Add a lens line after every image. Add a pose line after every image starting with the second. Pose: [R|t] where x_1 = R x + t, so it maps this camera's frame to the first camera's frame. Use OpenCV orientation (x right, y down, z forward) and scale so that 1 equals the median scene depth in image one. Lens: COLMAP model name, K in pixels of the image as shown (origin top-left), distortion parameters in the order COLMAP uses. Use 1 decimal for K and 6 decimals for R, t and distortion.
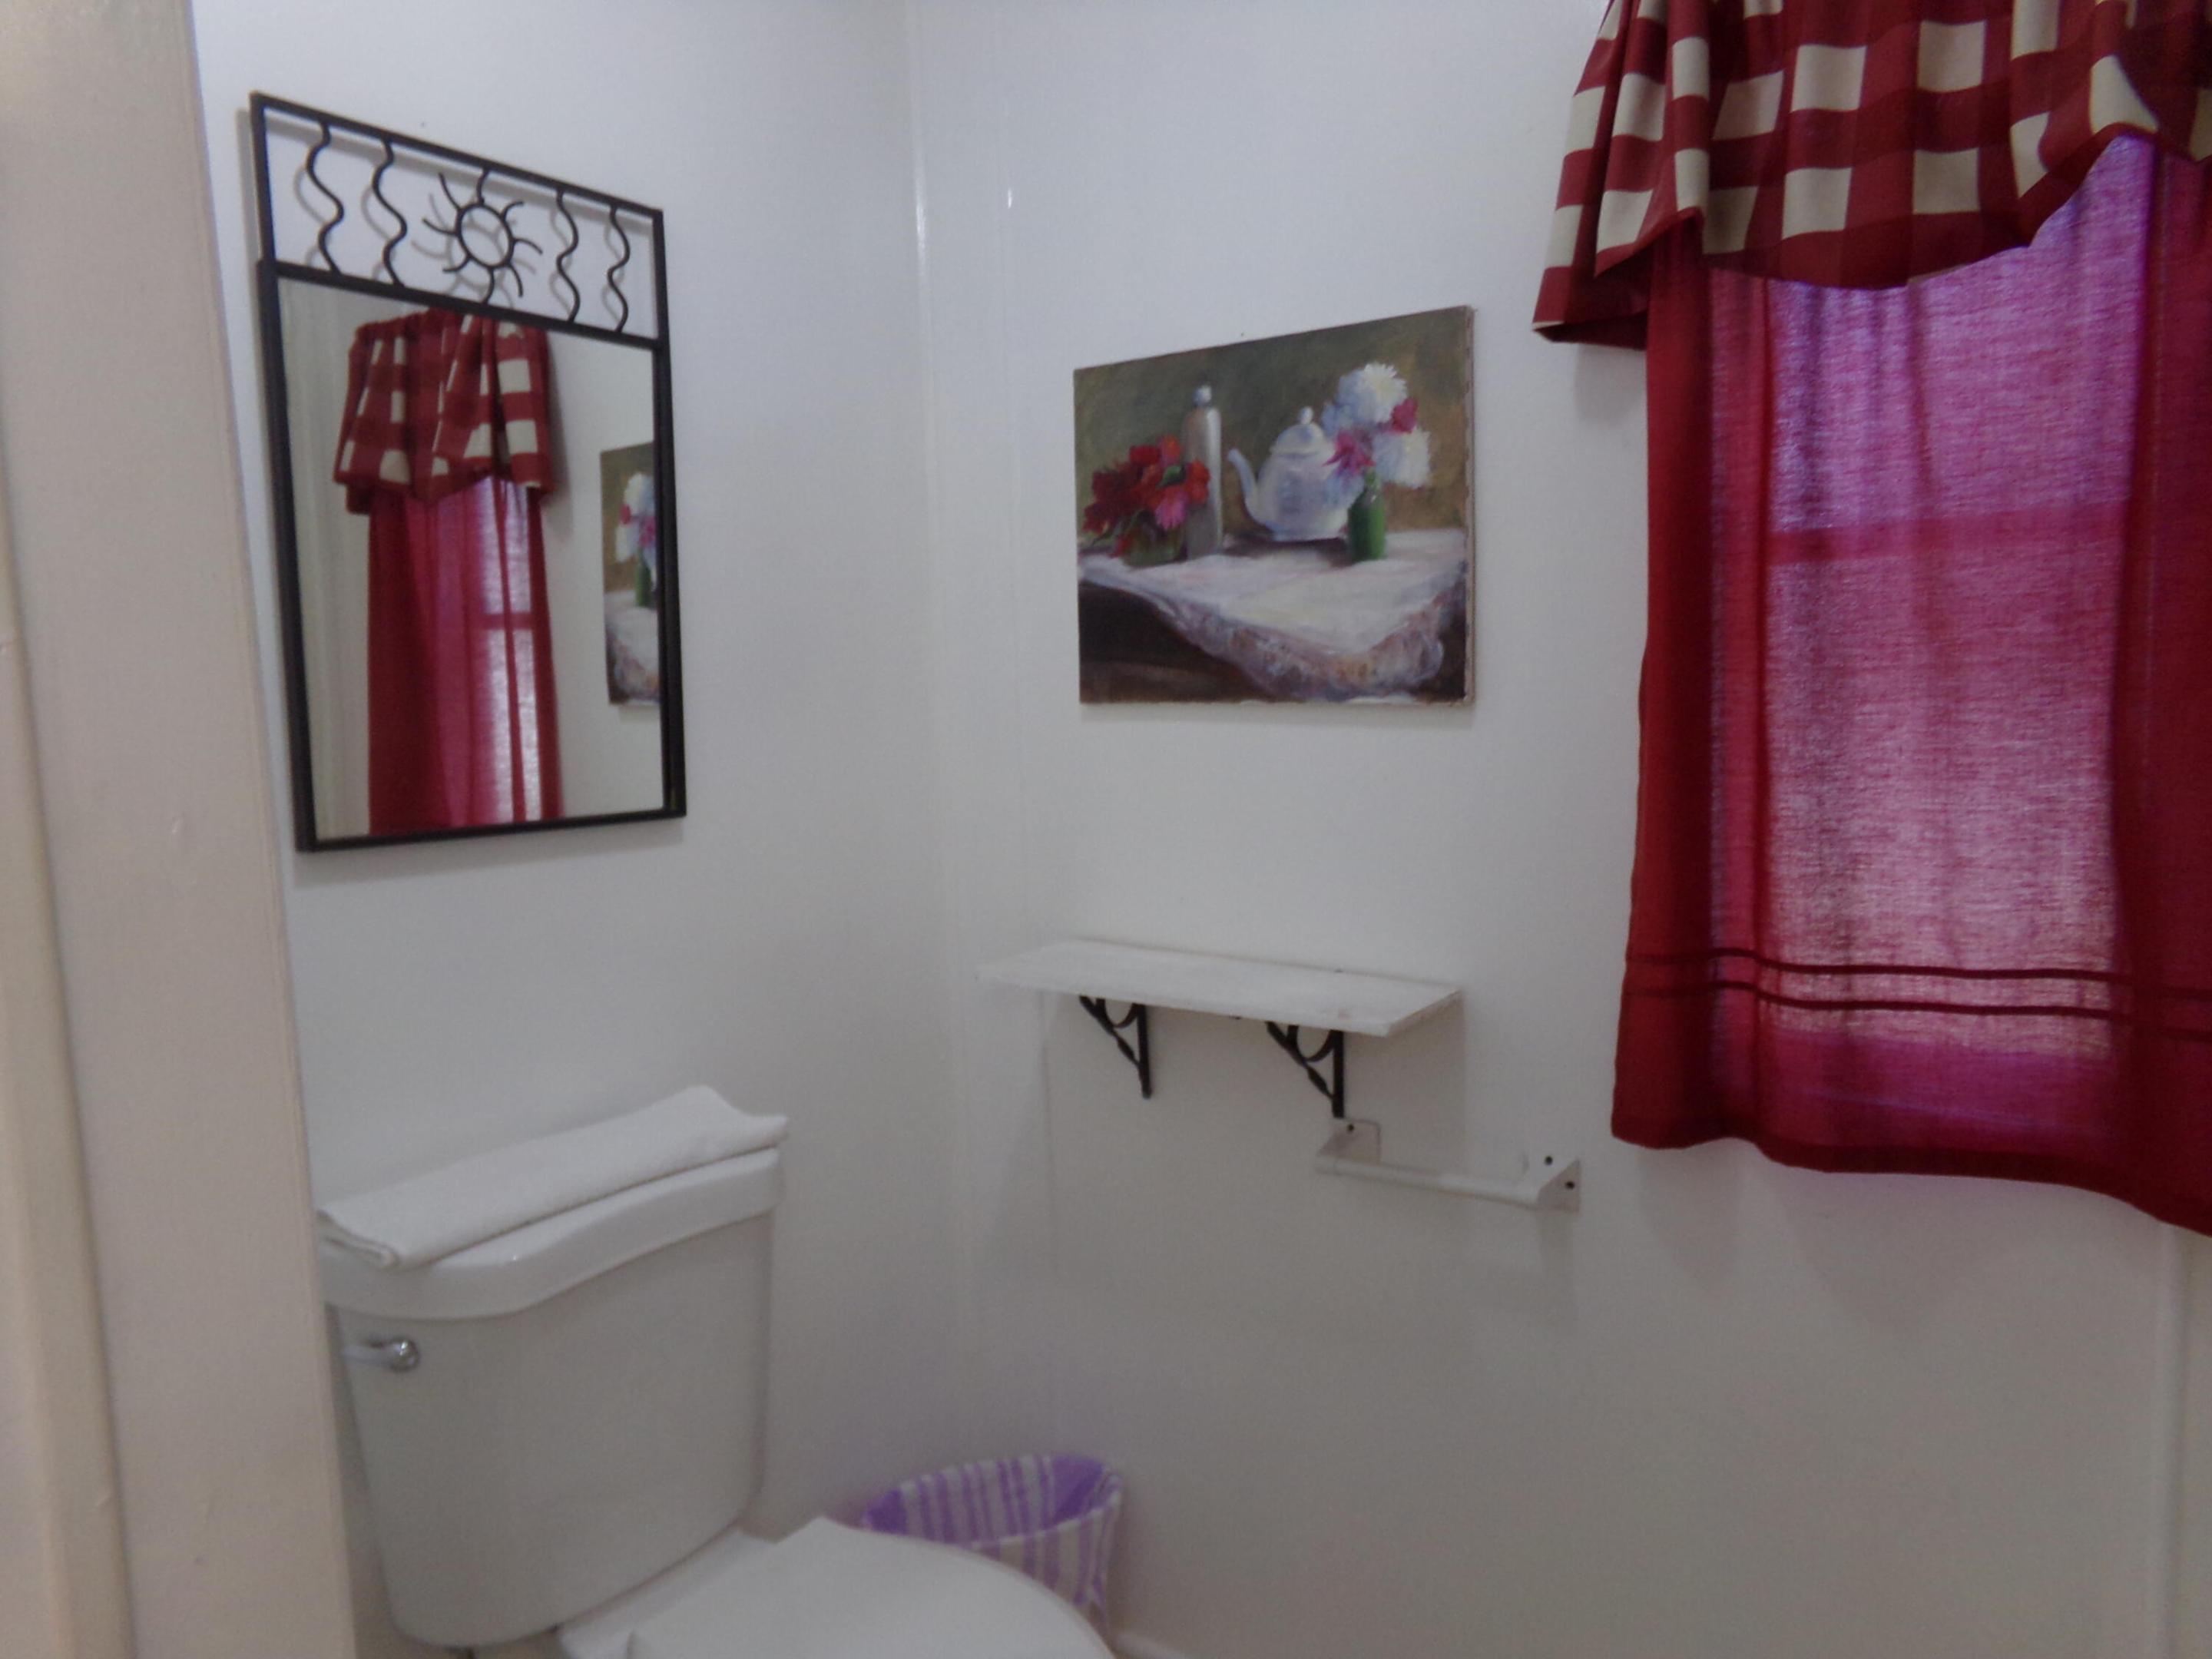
lens RADIAL K [[1538.0, 0, 1111.4], [0, 1538.0, 825.6], [0, 0, 1]] dist [-0.075807, 0.127473]
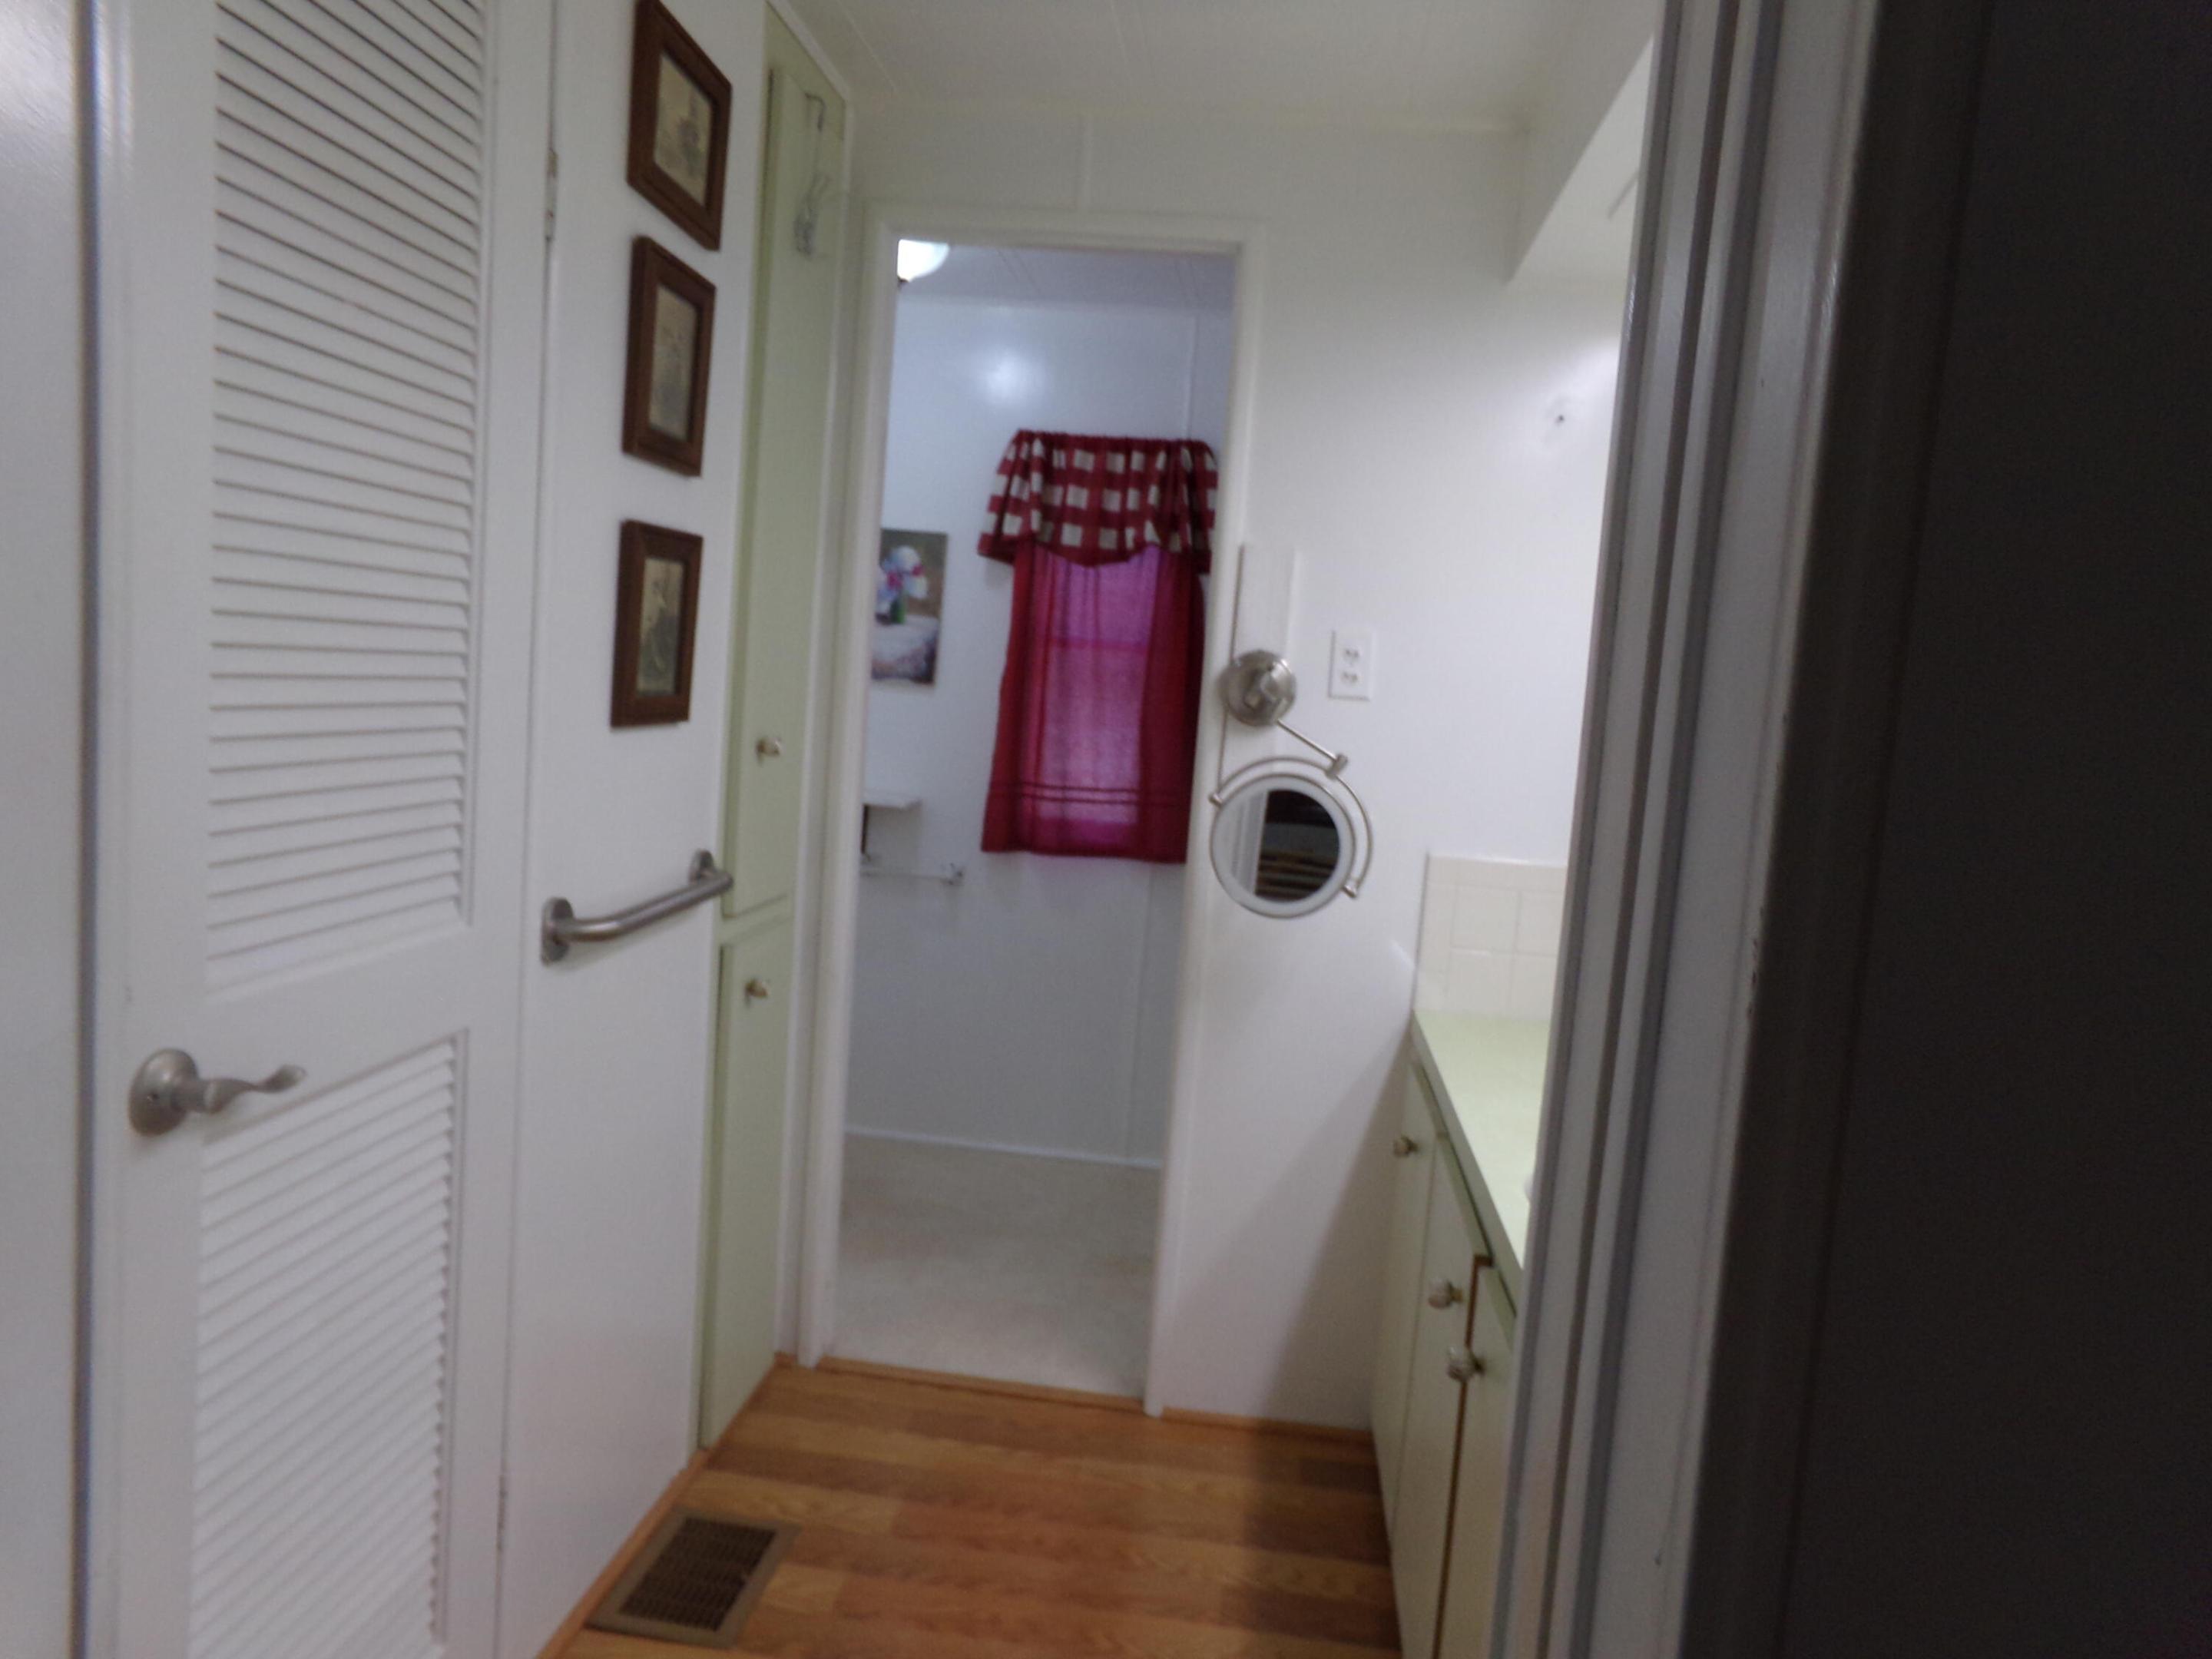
lens RADIAL K [[1538.0, 0, 1111.4], [0, 1538.0, 825.6], [0, 0, 1]] dist [-0.075807, 0.127473]
pose [[0.869599, 0.057204, 0.490433, -0.908199], [-0.062086, 0.998051, -0.006327, 0.182001], [-0.489839, -0.024947, 0.871456, -1.671004]]
